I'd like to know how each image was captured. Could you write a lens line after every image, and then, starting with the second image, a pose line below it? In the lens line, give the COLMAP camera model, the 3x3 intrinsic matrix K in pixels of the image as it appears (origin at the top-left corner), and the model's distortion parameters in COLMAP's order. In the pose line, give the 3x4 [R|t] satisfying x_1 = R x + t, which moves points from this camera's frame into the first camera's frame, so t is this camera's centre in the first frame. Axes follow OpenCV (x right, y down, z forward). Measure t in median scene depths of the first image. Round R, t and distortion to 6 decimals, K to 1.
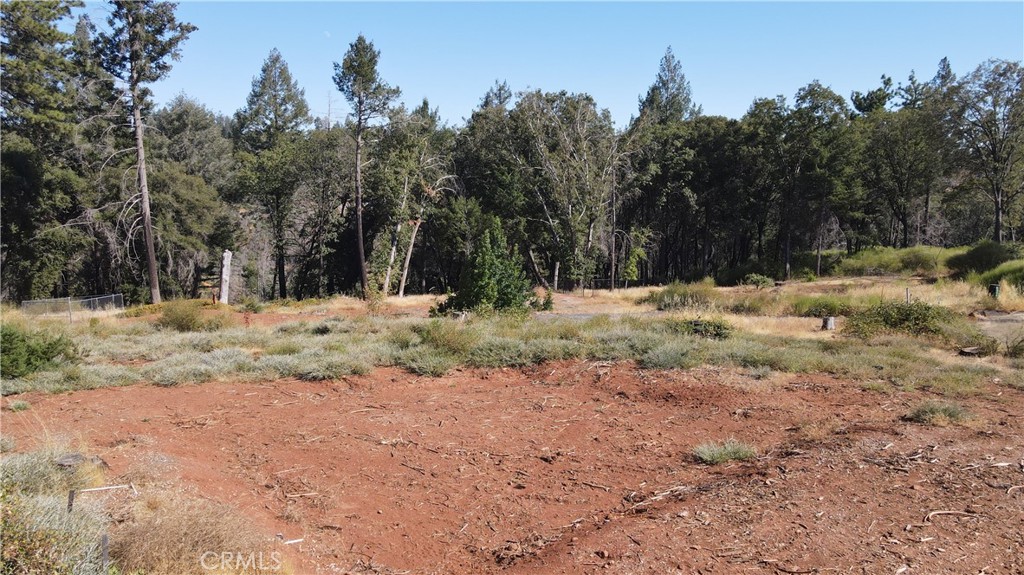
lens RADIAL K [[754.3, 0, 508.5], [0, 754.3, 286.1], [0, 0, 1]] dist [0.003588, 0.029450]
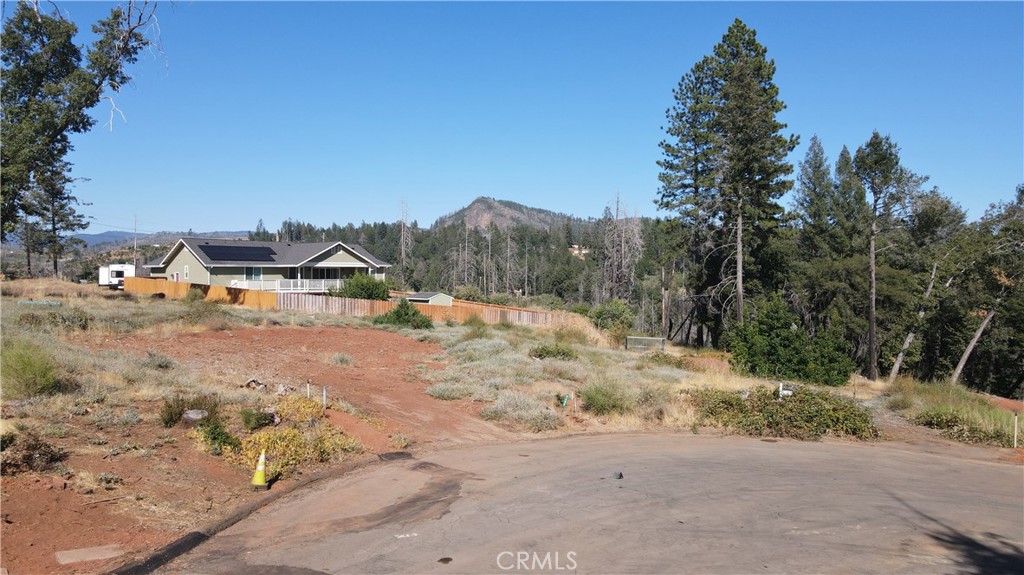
lens RADIAL K [[754.3, 0, 507.2], [0, 754.3, 279.8], [0, 0, 1]] dist [0.003588, 0.029450]
pose [[0.210113, 0.006487, -0.977656, 0.747442], [-0.158682, 0.986945, -0.027555, -0.011208], [0.964714, 0.160926, 0.208399, 0.300103]]
